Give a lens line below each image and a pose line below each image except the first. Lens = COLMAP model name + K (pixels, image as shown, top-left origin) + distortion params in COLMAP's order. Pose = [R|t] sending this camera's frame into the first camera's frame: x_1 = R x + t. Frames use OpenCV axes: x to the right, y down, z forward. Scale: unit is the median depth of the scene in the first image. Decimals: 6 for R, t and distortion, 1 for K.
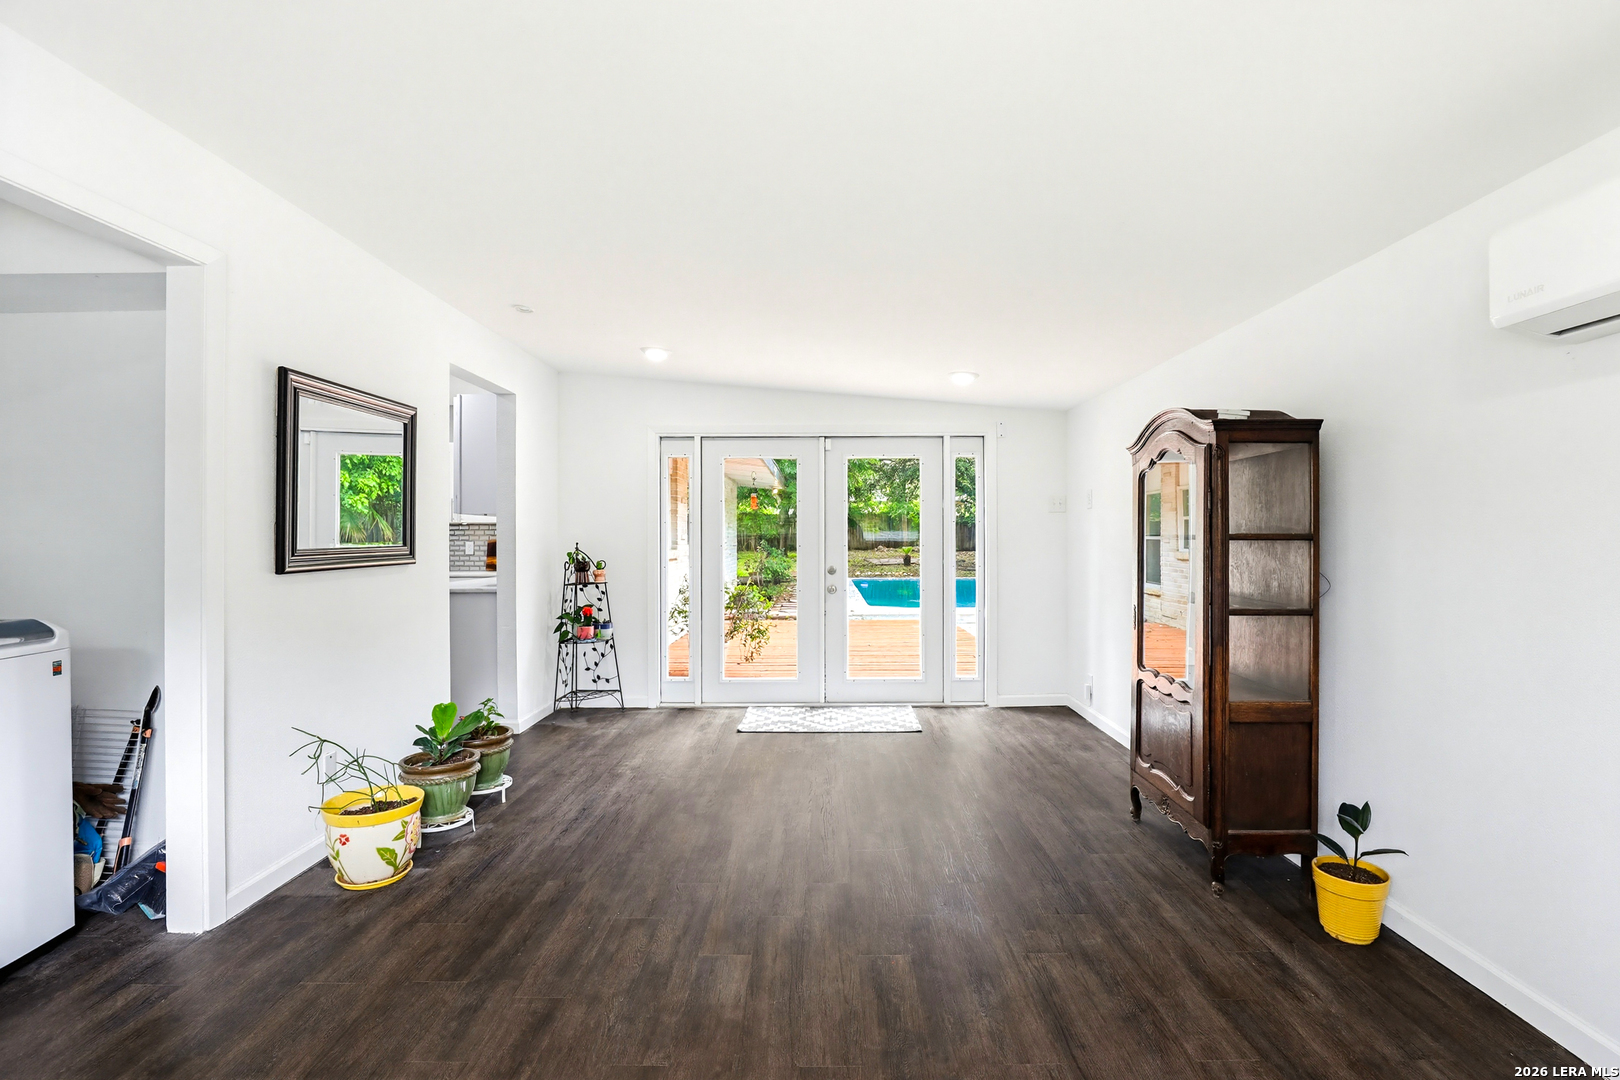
lens RADIAL K [[766.5, 0, 811.9], [0, 766.5, 538.8], [0, 0, 1]] dist [-0.035295, 0.005168]
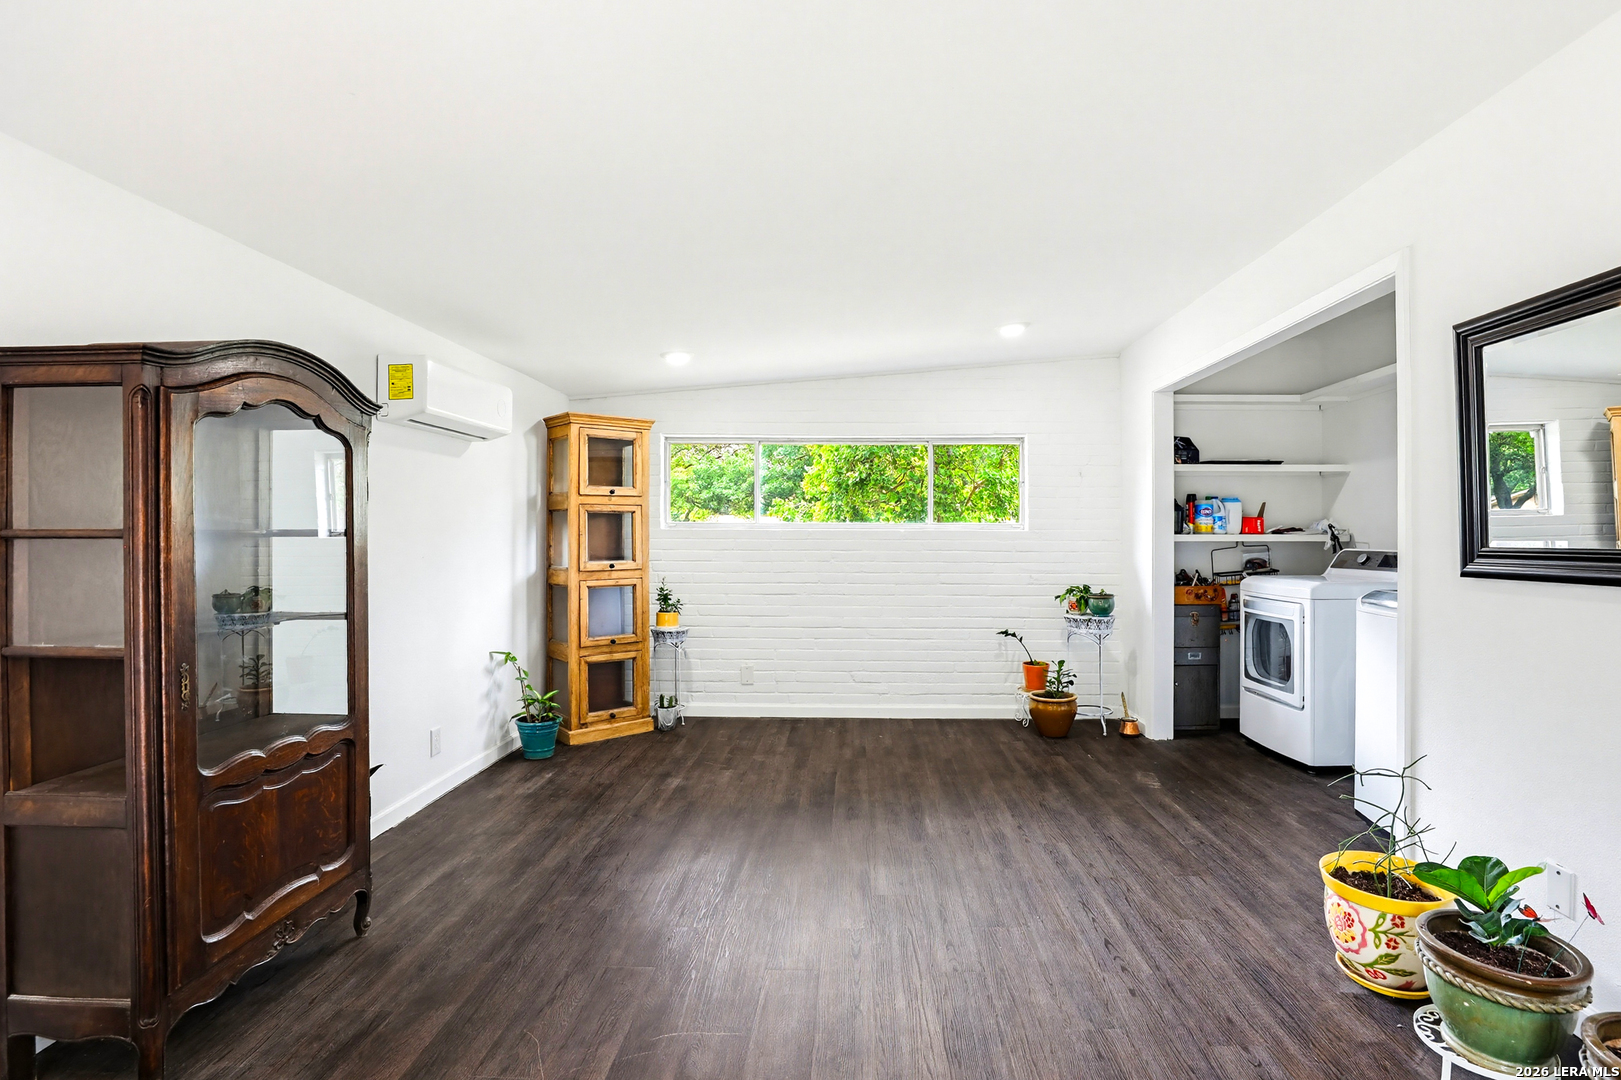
lens RADIAL K [[754.9, 0, 813.4], [0, 754.9, 530.4], [0, 0, 1]] dist [-0.033319, 0.005189]
pose [[-0.999283, 0.002103, 0.037804, -0.036562], [0.002030, 0.999996, -0.001973, -0.004403], [-0.037808, -0.001894, -0.999283, 2.264244]]
